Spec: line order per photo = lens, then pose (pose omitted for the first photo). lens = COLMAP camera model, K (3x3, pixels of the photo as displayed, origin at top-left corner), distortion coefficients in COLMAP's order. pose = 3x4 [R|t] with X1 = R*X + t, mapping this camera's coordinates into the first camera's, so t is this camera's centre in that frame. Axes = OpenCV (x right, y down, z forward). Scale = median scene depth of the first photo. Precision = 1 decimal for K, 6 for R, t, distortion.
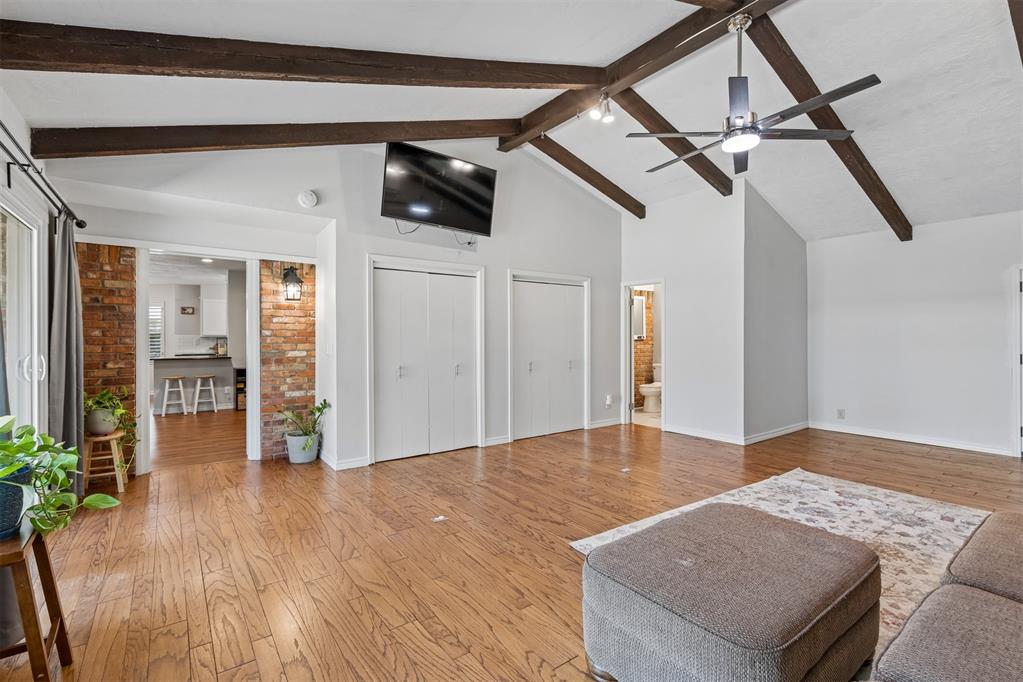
lens RADIAL K [[463.0, 0, 509.5], [0, 463.0, 336.8], [0, 0, 1]] dist [-0.005203, 0.002178]
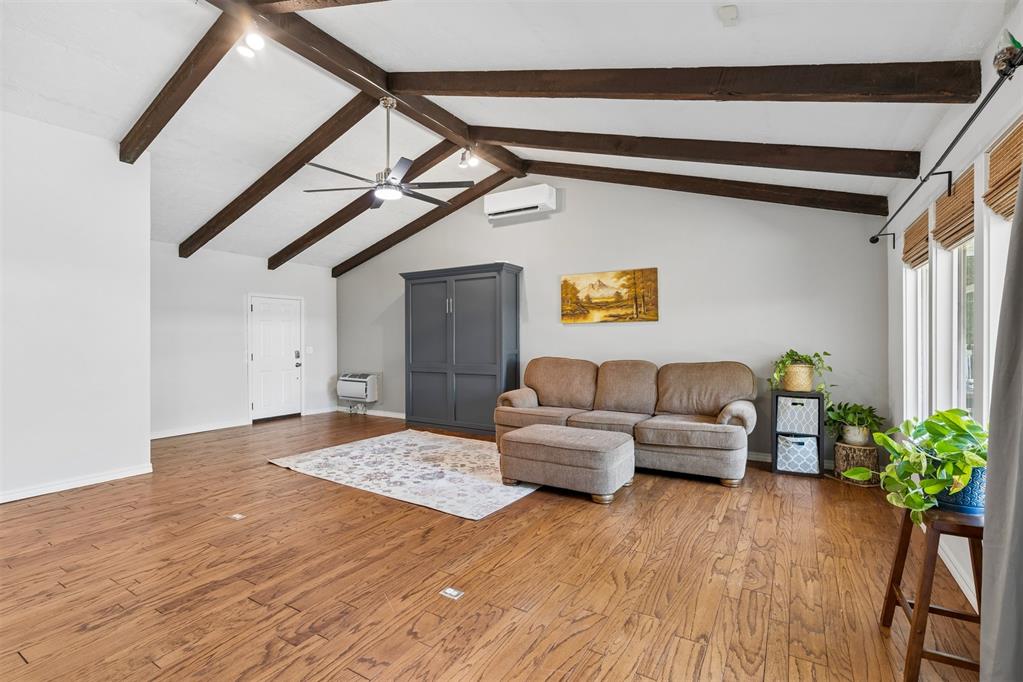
lens RADIAL K [[463.0, 0, 506.4], [0, 463.0, 335.2], [0, 0, 1]] dist [-0.005203, 0.002178]
pose [[-0.368422, 0.012929, 0.929569, -0.749759], [0.003584, 0.999916, -0.012487, -0.001854], [-0.929652, -0.001269, -0.368437, 1.031090]]
